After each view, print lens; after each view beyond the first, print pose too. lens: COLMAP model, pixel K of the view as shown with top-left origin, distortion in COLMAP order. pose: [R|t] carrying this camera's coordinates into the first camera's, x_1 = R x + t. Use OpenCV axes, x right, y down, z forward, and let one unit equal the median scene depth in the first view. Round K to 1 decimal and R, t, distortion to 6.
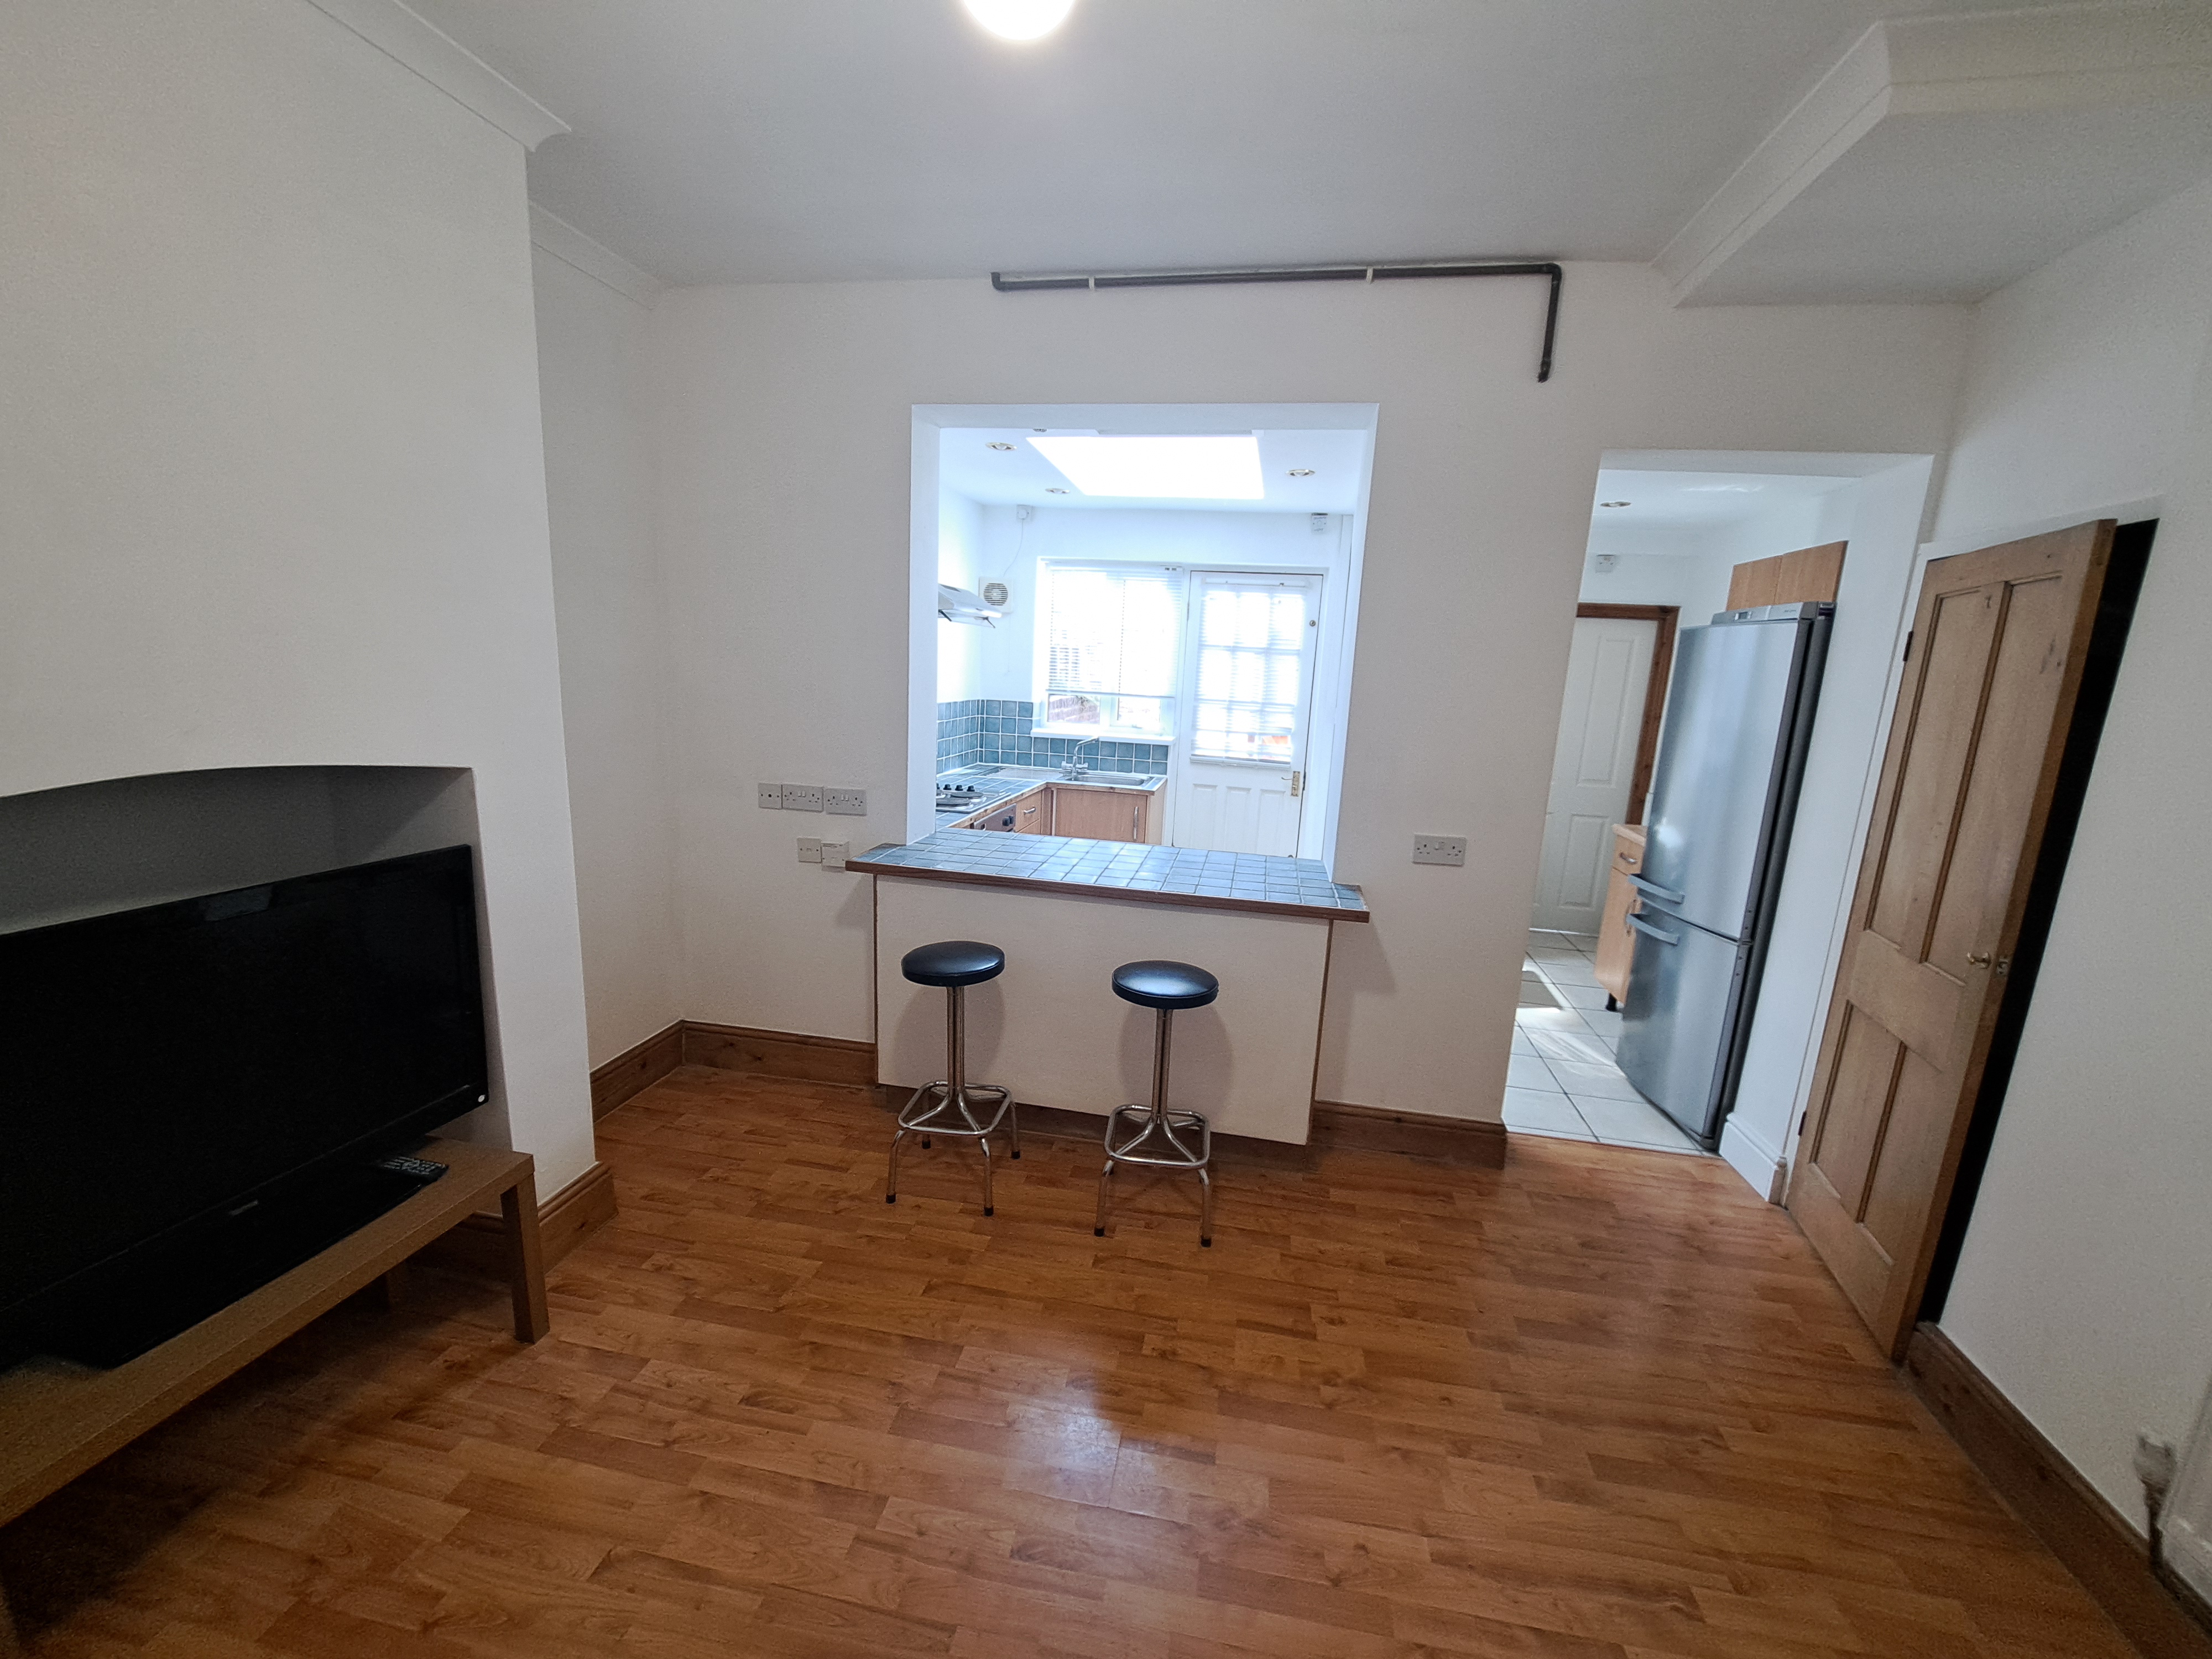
lens RADIAL K [[871.4, 0, 1106.9], [0, 871.4, 845.6], [0, 0, 1]] dist [-0.000119, -0.009977]
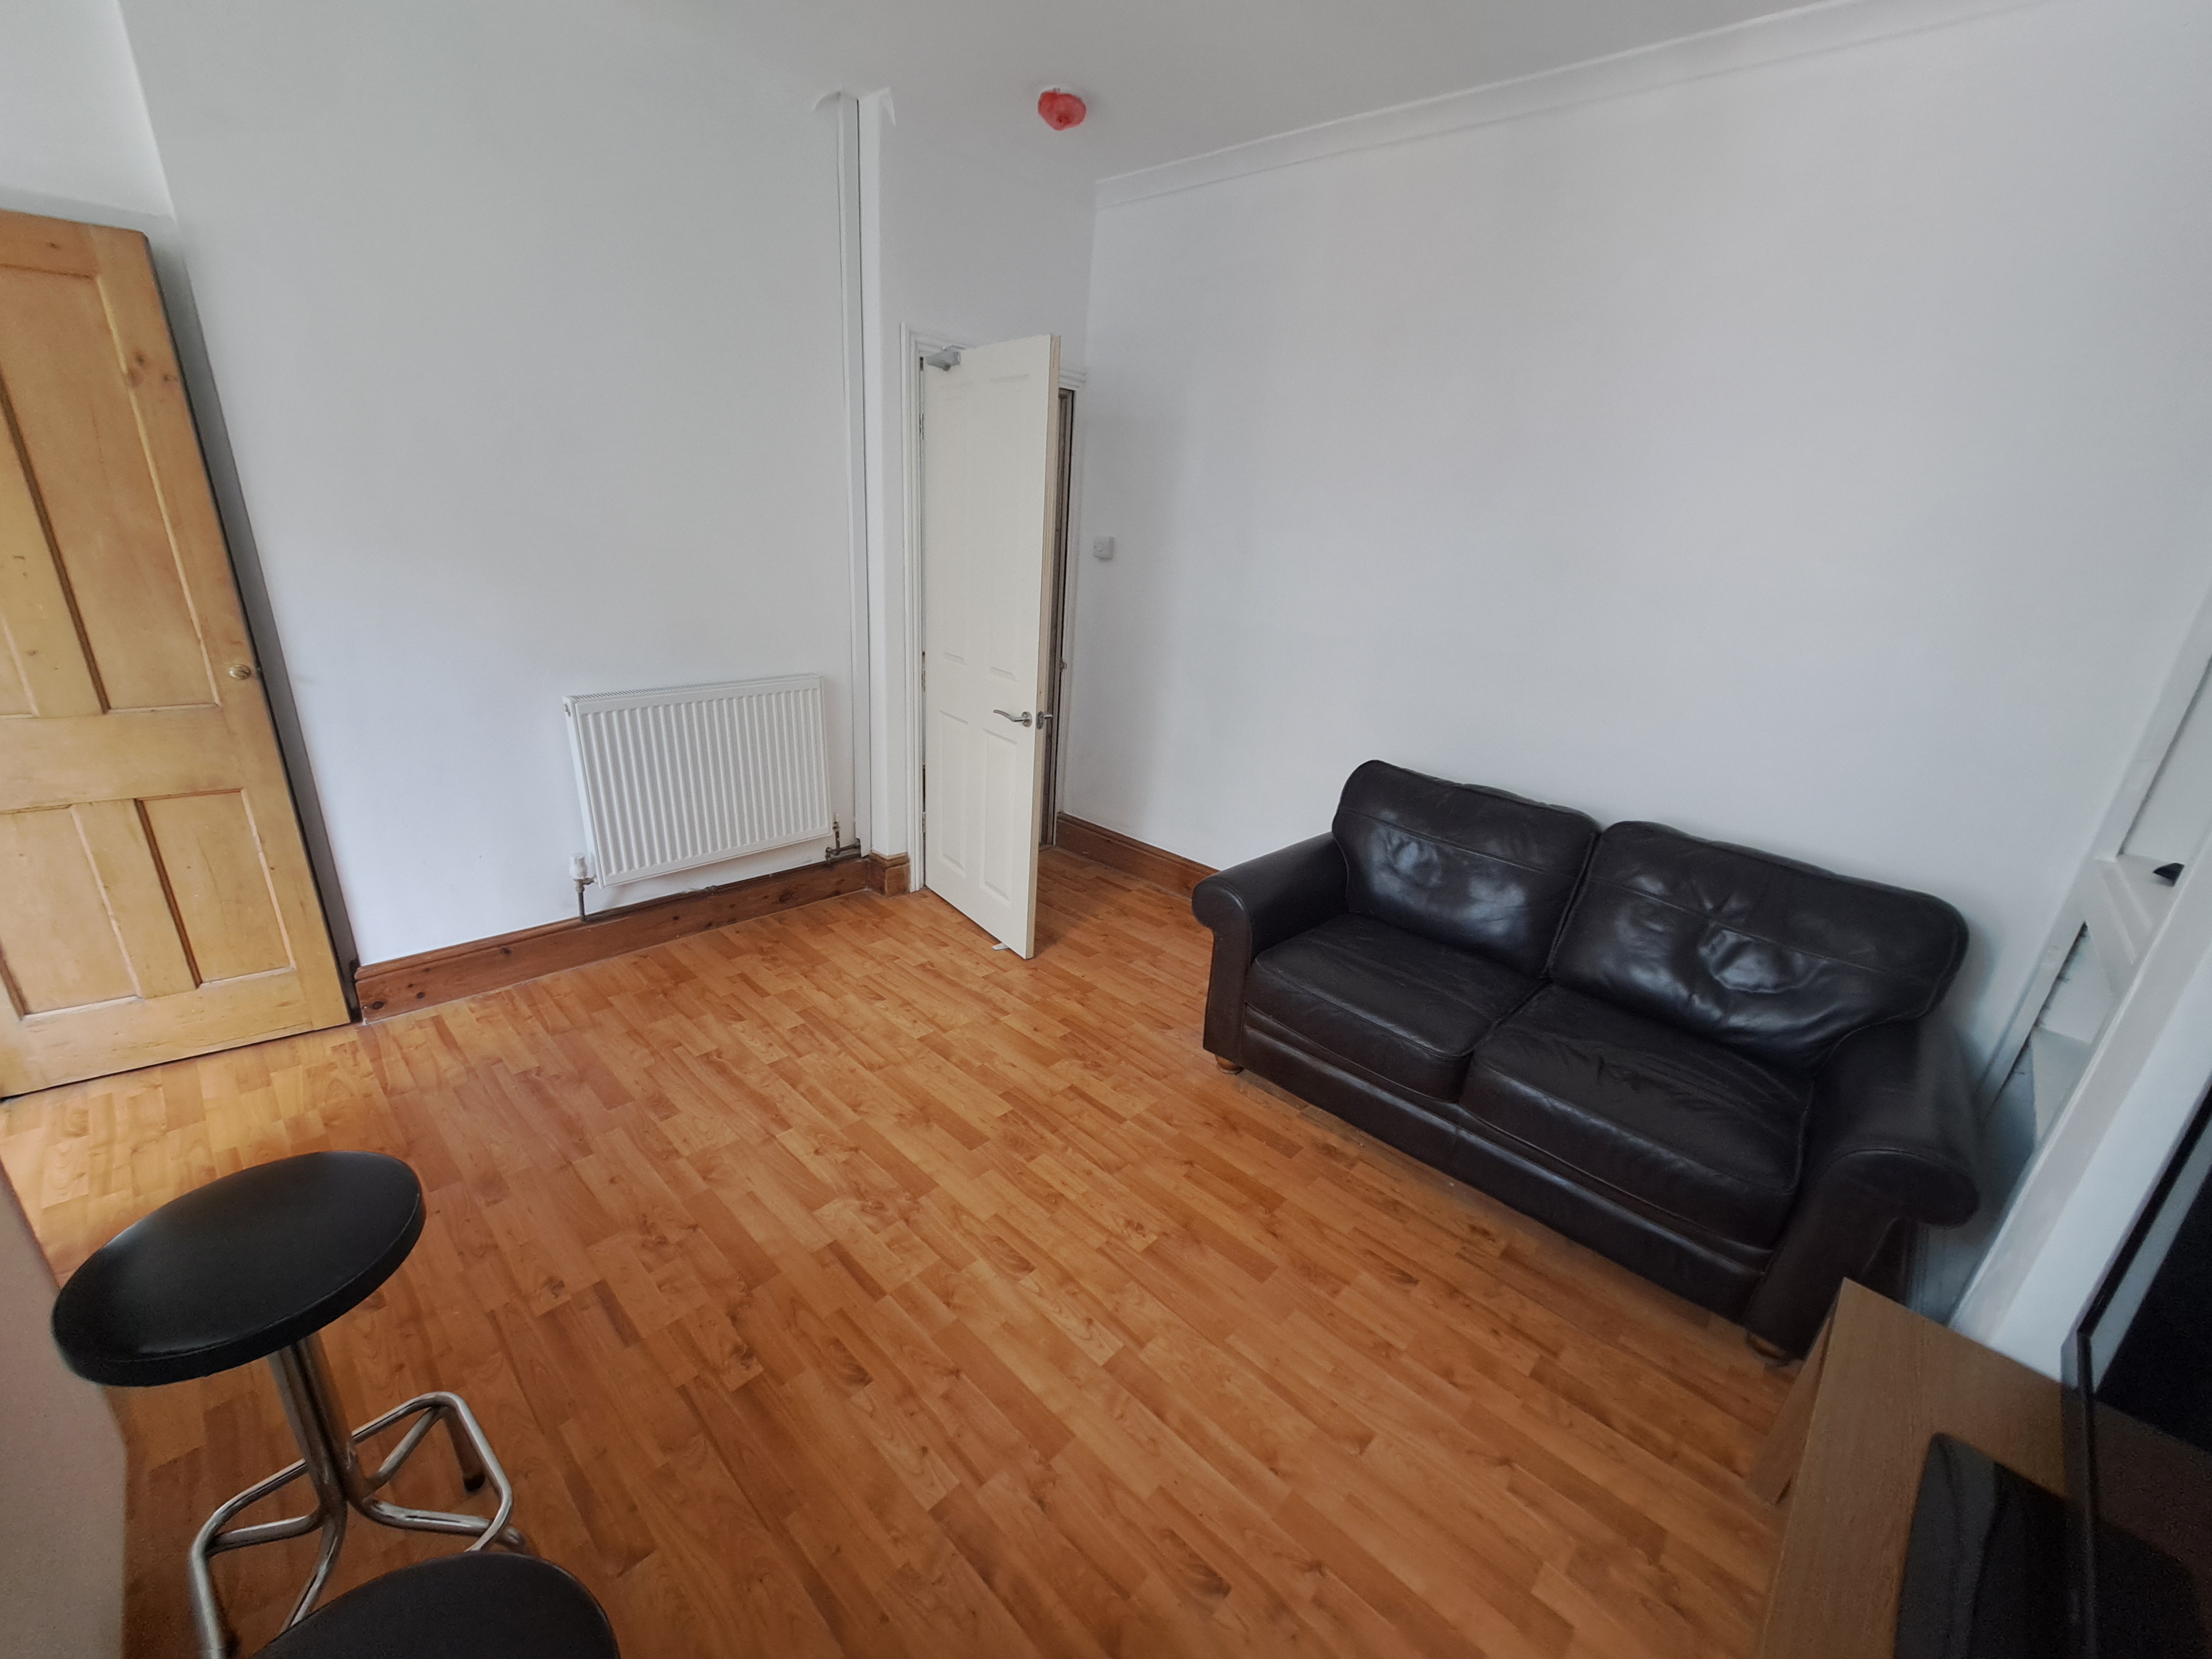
lens RADIAL K [[871.4, 0, 1106.9], [0, 871.4, 845.6], [0, 0, 1]] dist [-0.000119, -0.009977]
pose [[-0.830582, -0.289481, 0.475746, -0.531104], [0.008704, 0.847428, 0.530838, -0.274184], [-0.556828, 0.445046, -0.701339, 1.362017]]
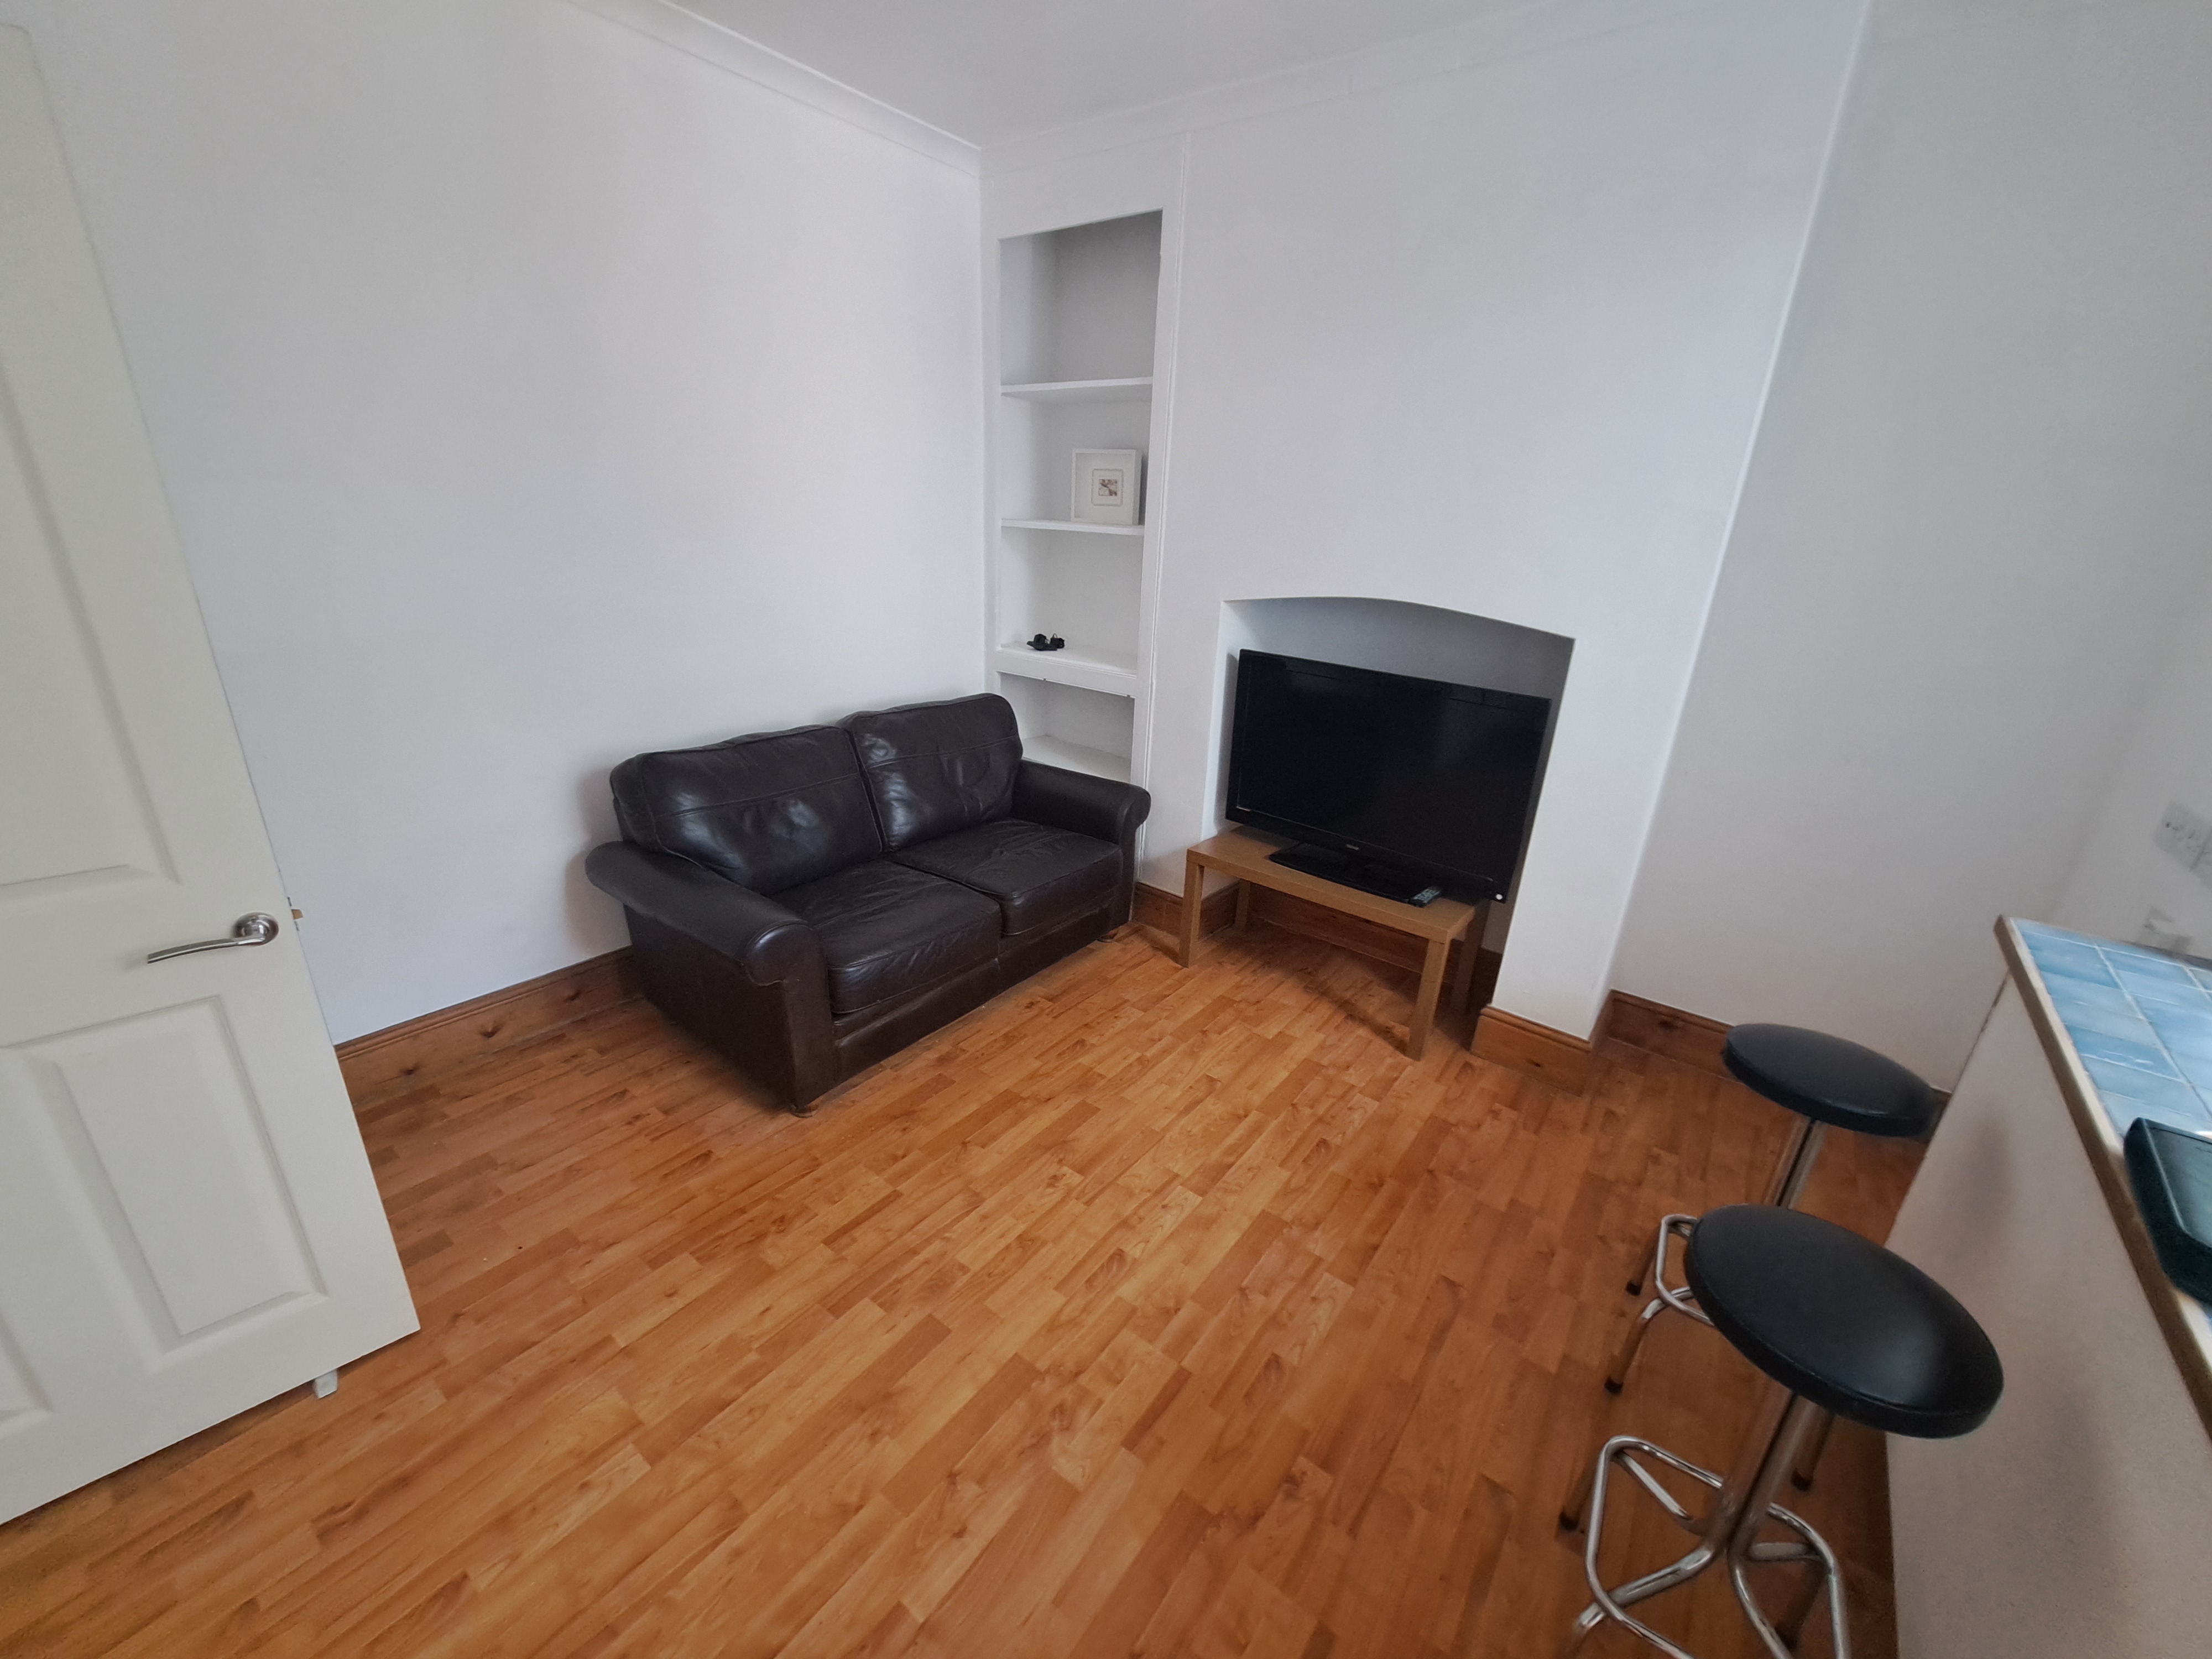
lens RADIAL K [[871.4, 0, 1106.9], [0, 871.4, 845.6], [0, 0, 1]] dist [-0.000119, -0.009977]
pose [[-0.455263, 0.247709, -0.855205, 0.731914], [-0.253419, 0.884740, 0.391170, -0.155424], [0.853530, 0.394810, -0.340016, 1.054976]]
